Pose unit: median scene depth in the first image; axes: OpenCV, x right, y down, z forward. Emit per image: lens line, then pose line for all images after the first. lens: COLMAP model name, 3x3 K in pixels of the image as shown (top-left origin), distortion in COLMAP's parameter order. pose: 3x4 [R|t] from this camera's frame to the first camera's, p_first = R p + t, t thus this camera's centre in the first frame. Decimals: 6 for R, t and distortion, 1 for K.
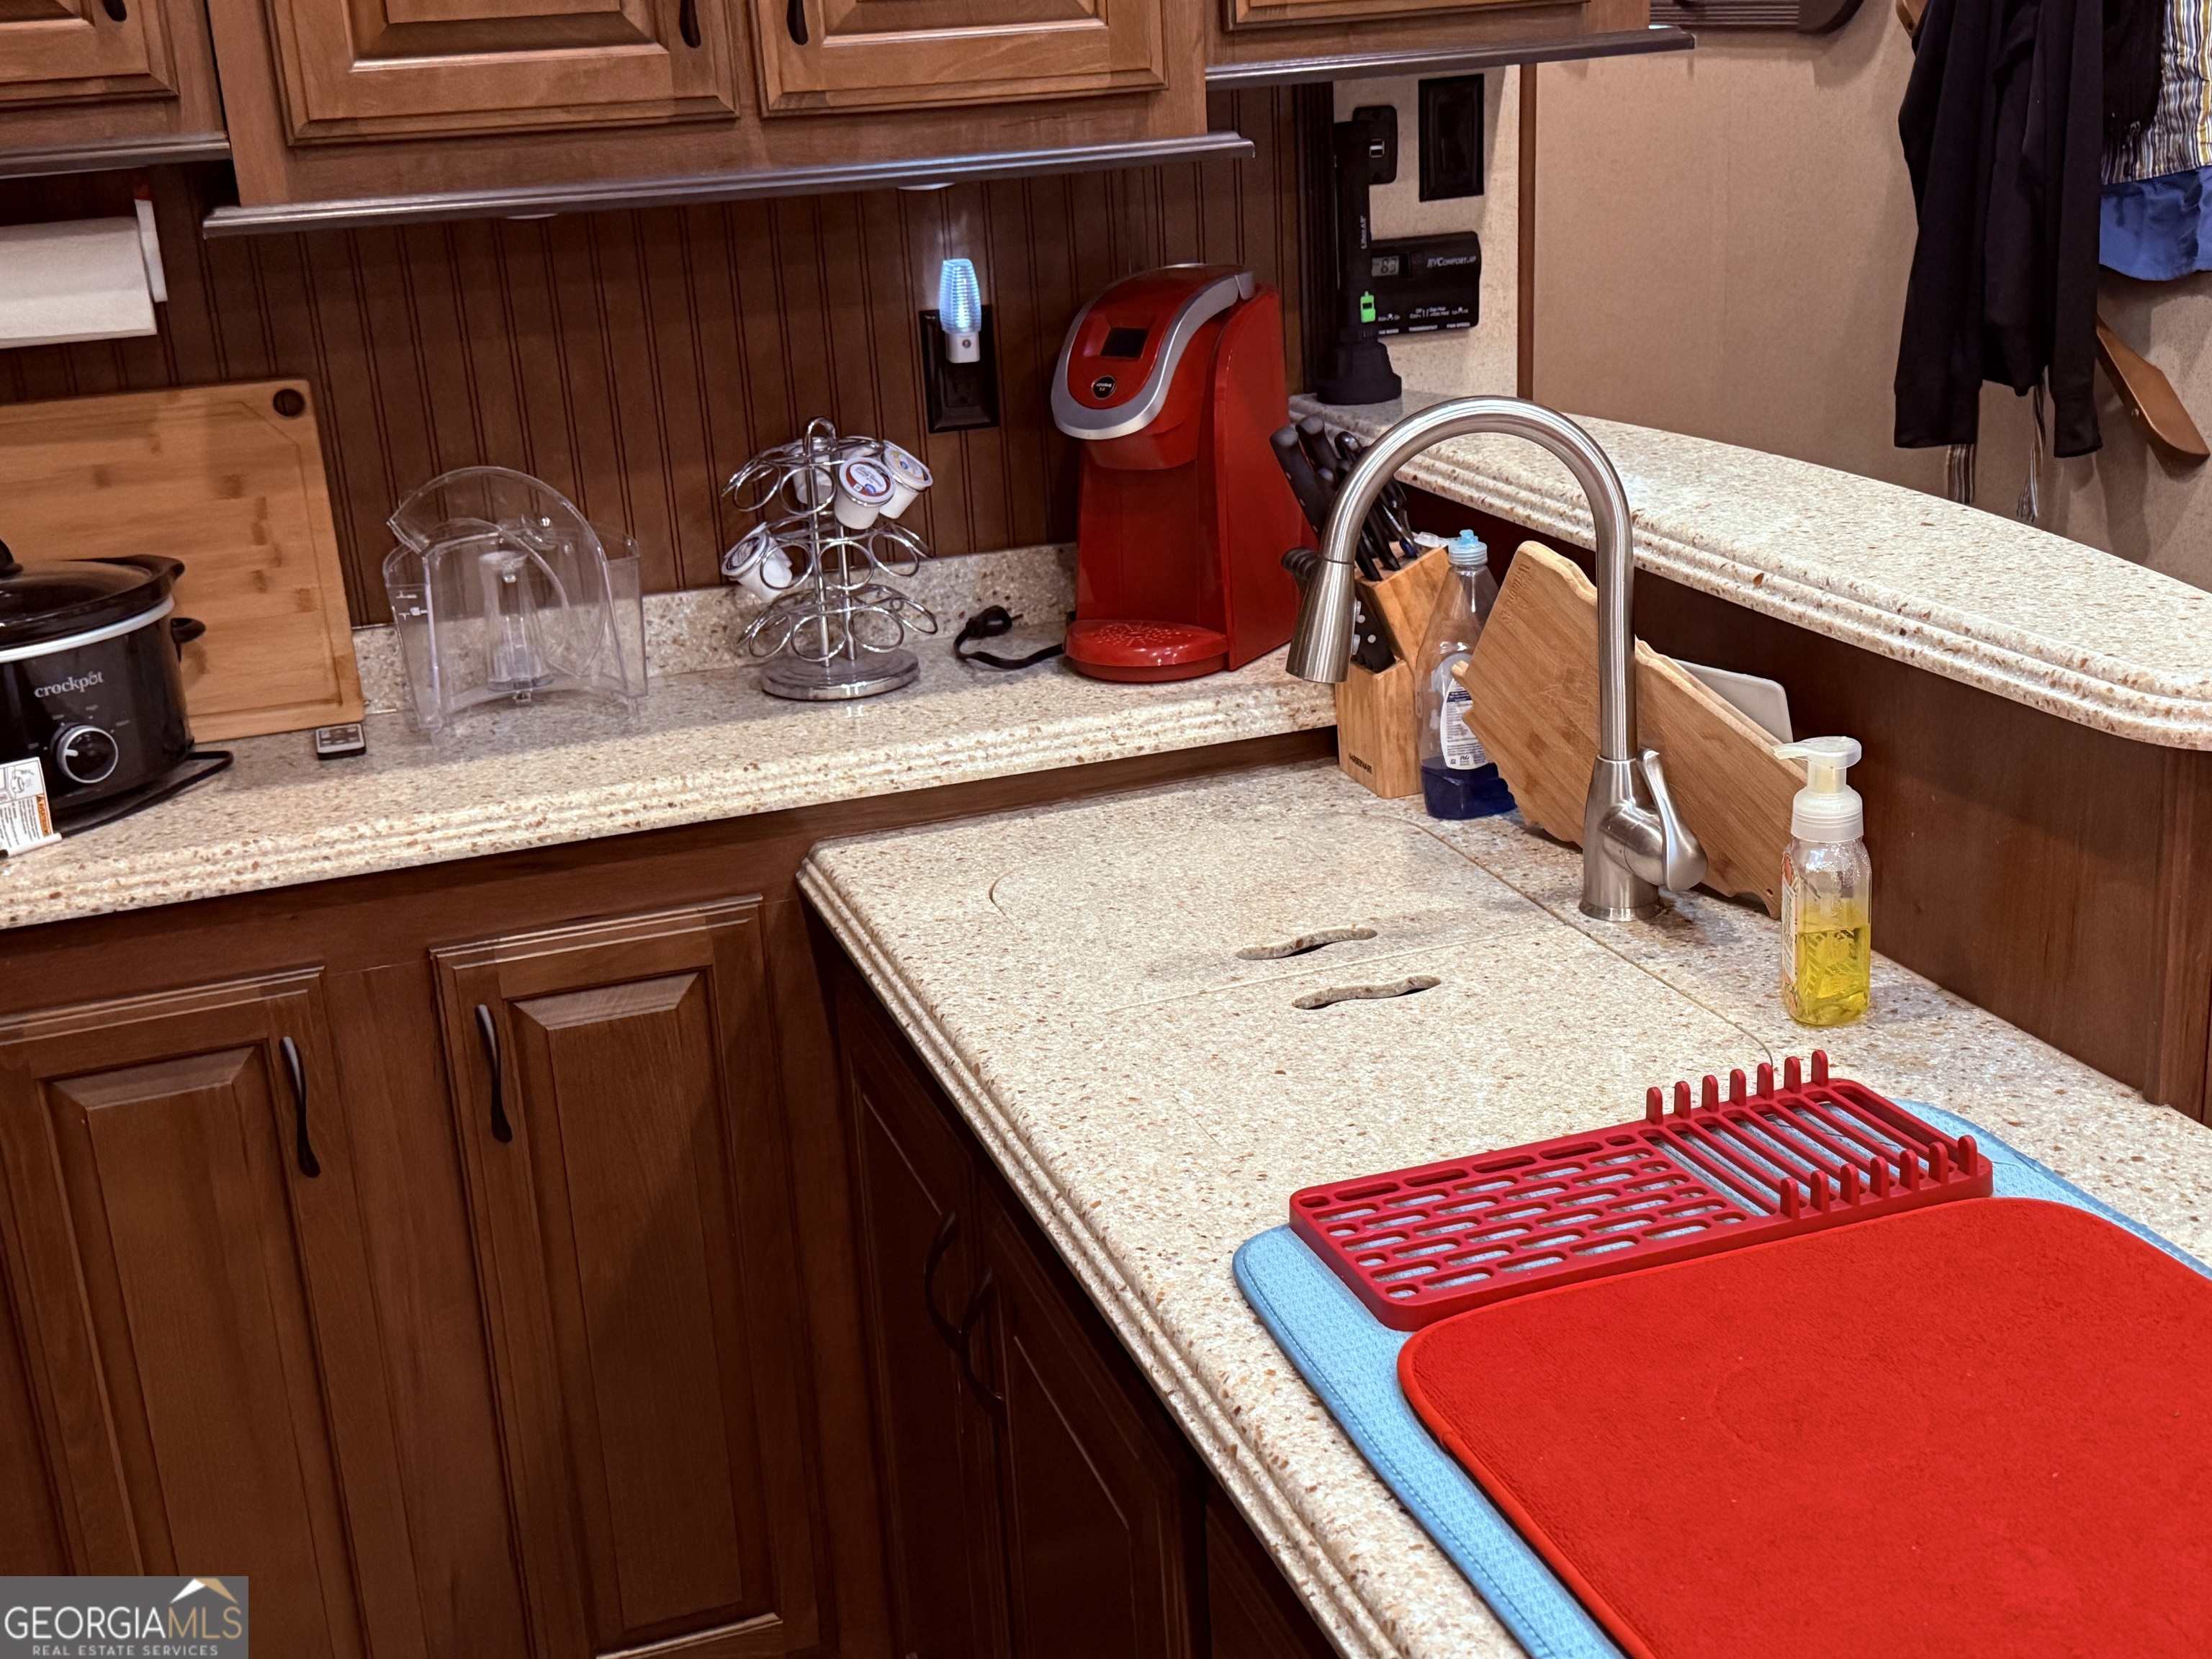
lens RADIAL K [[2552.7, 0, 1106.0], [0, 2552.7, 829.5], [0, 0, 1]] dist [0.190724, -0.391969]
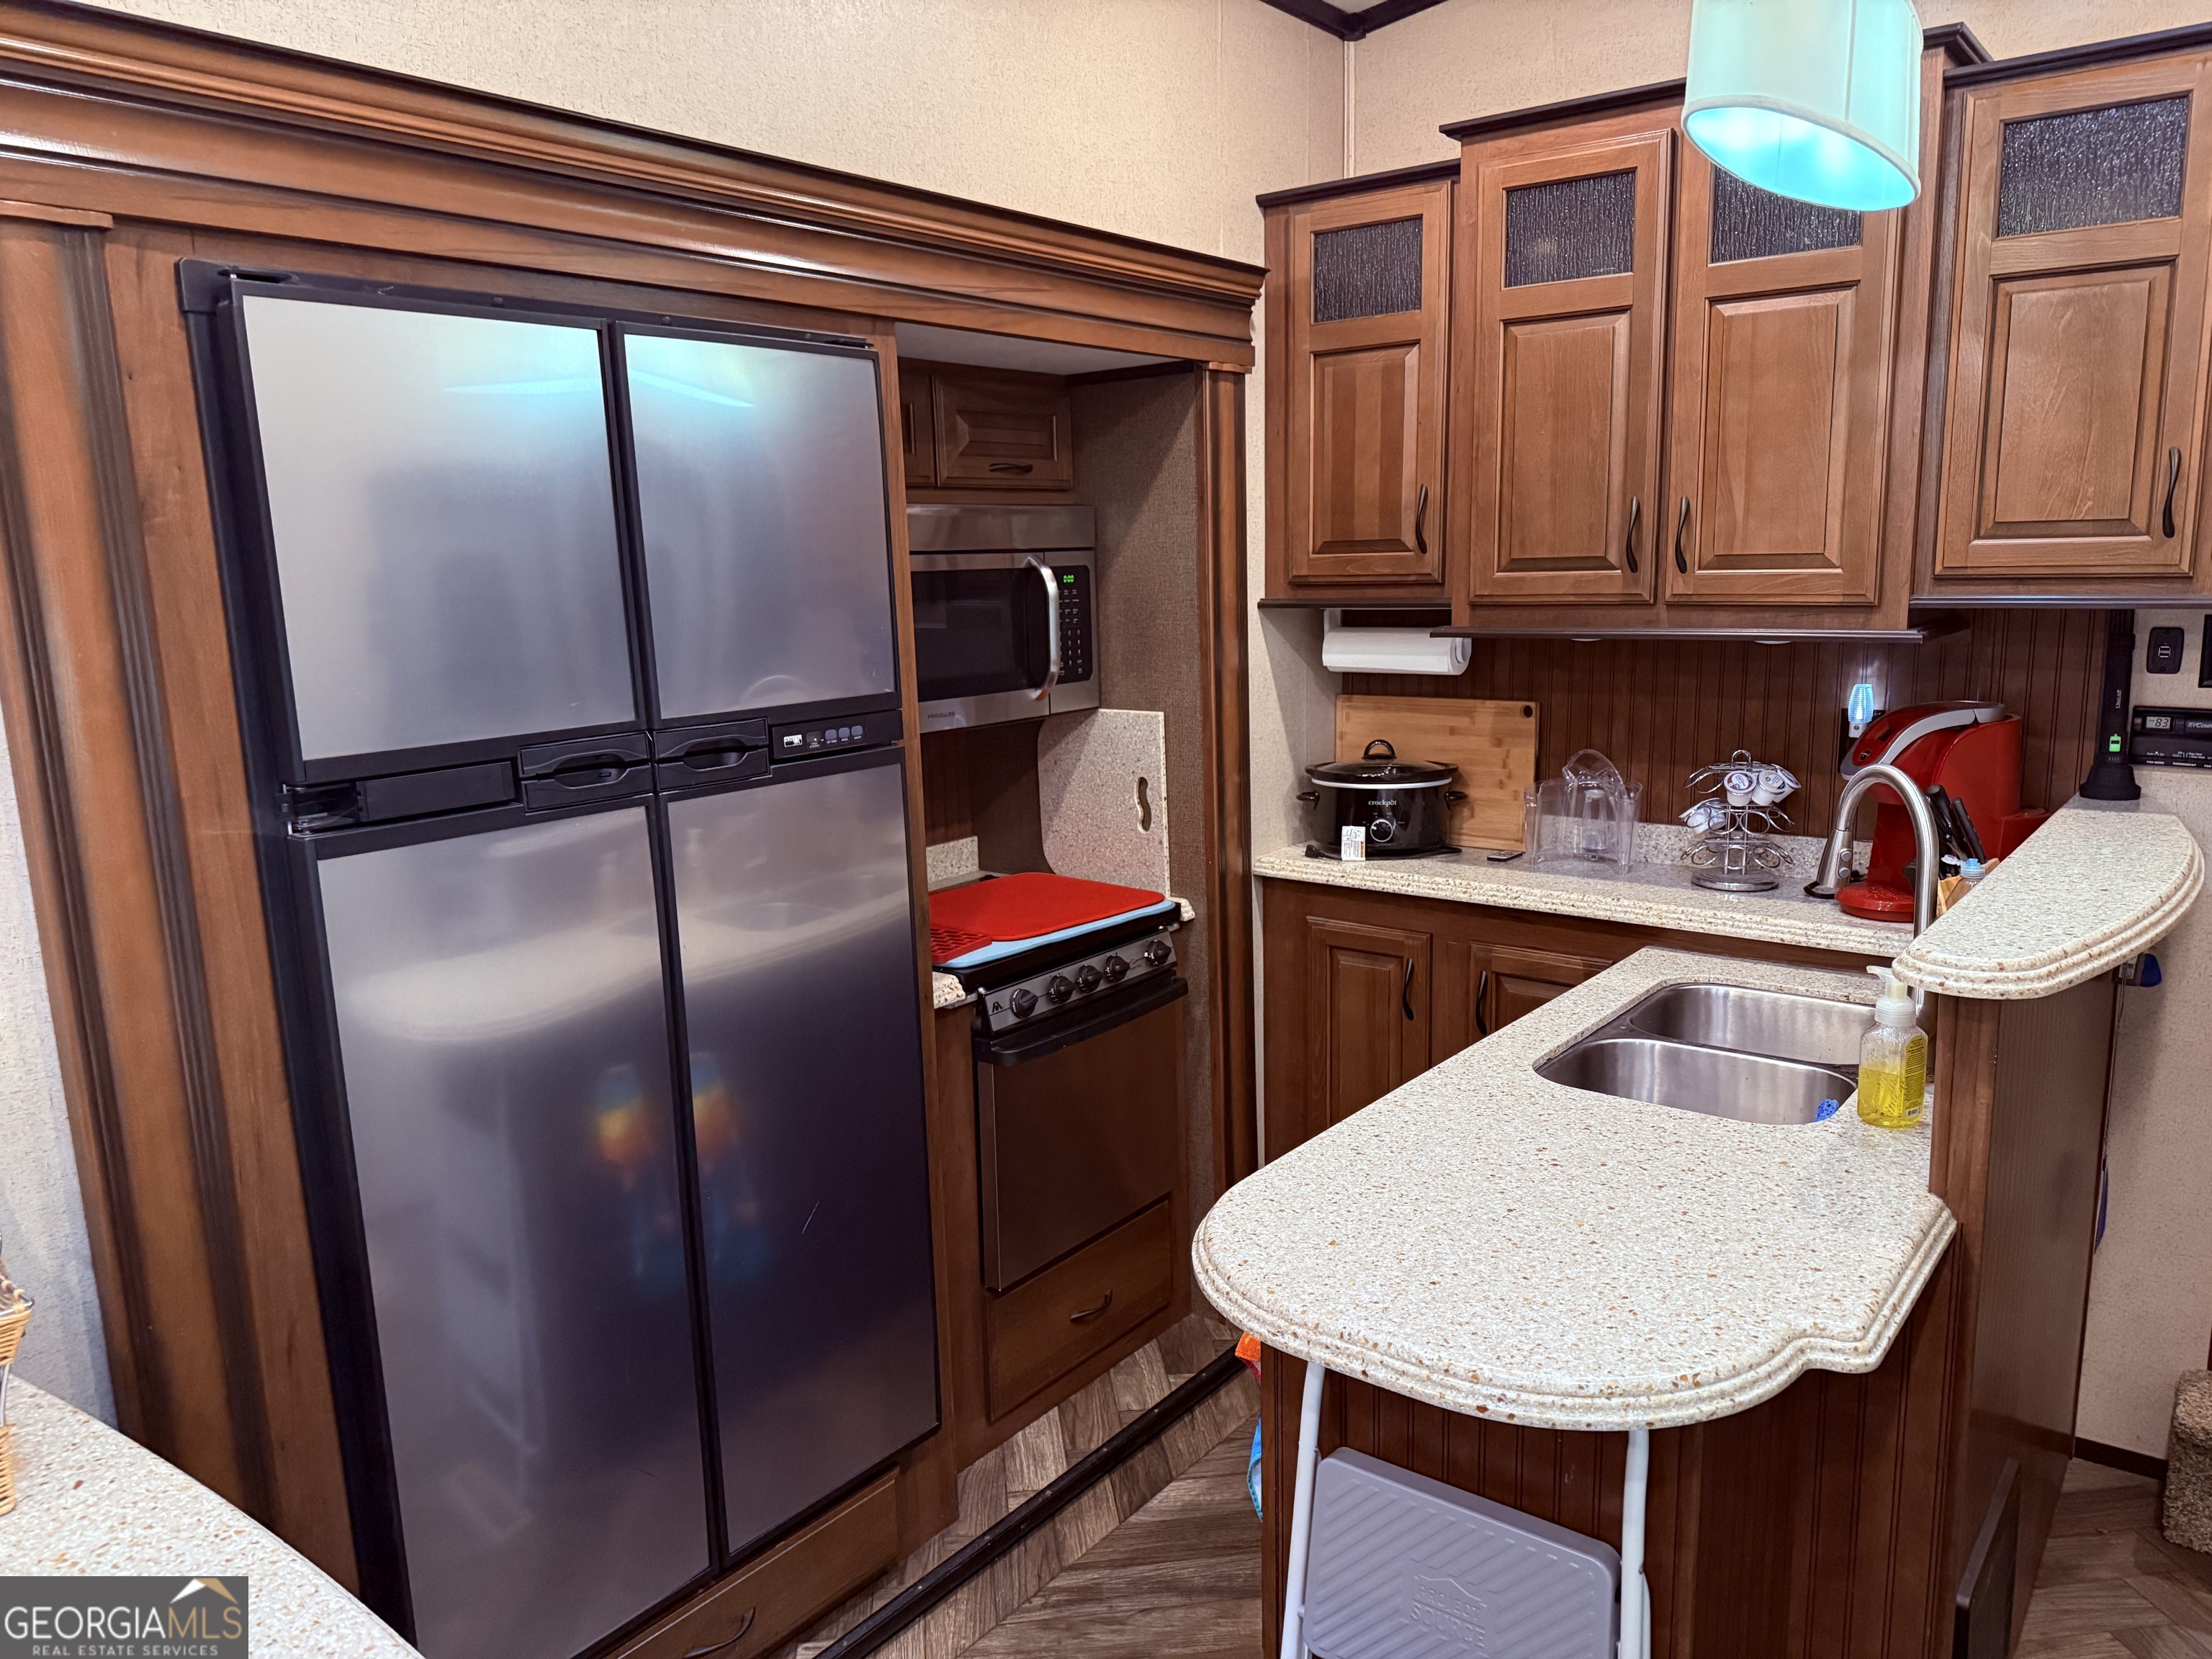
lens RADIAL K [[1560.1, 0, 1104.8], [0, 1560.1, 846.2], [0, 0, 1]] dist [0.091157, -0.129406]
pose [[0.550061, 0.199158, -0.811030, 0.646202], [-0.273602, 0.960527, 0.050305, -0.015747], [0.789034, 0.194229, 0.582838, -0.093523]]
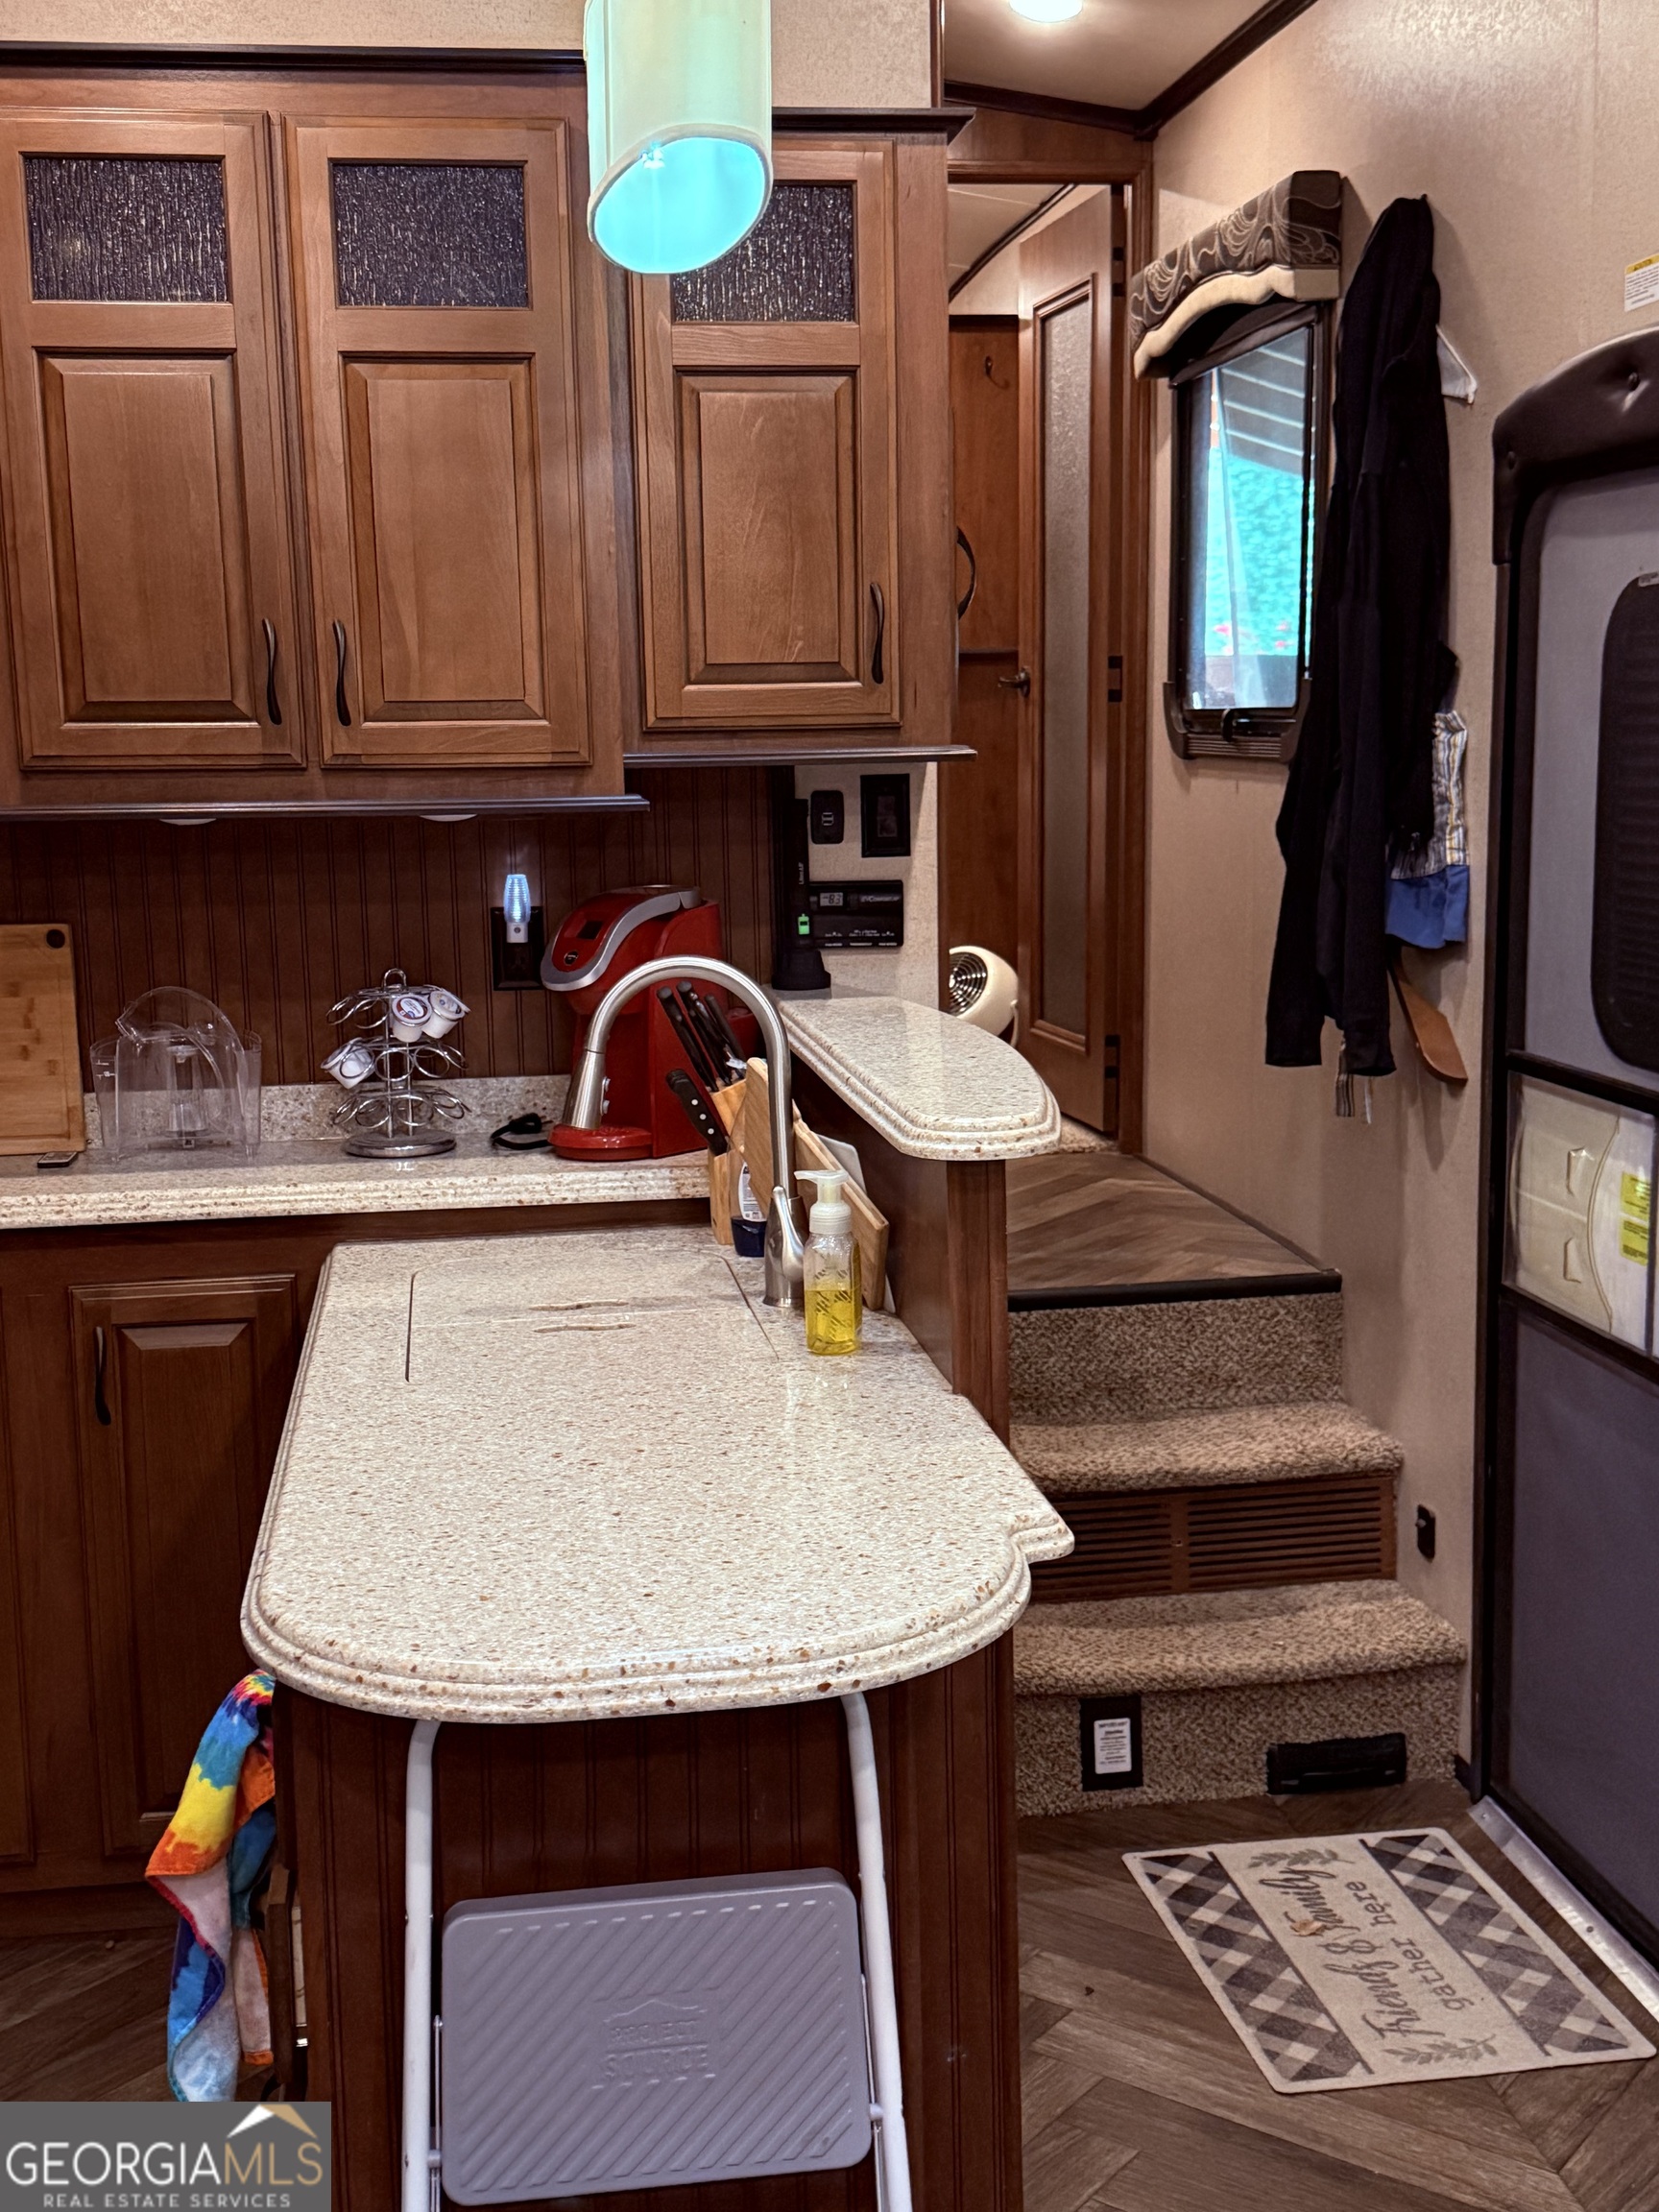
lens RADIAL K [[2552.7, 0, 811.2], [0, 2552.7, 1131.7], [0, 0, 1]] dist [0.190724, -0.391969]
pose [[0.981868, 0.069485, -0.176373, 0.405989], [-0.095322, 0.985191, -0.142524, 0.125004], [0.163858, 0.156751, 0.973950, -0.403236]]
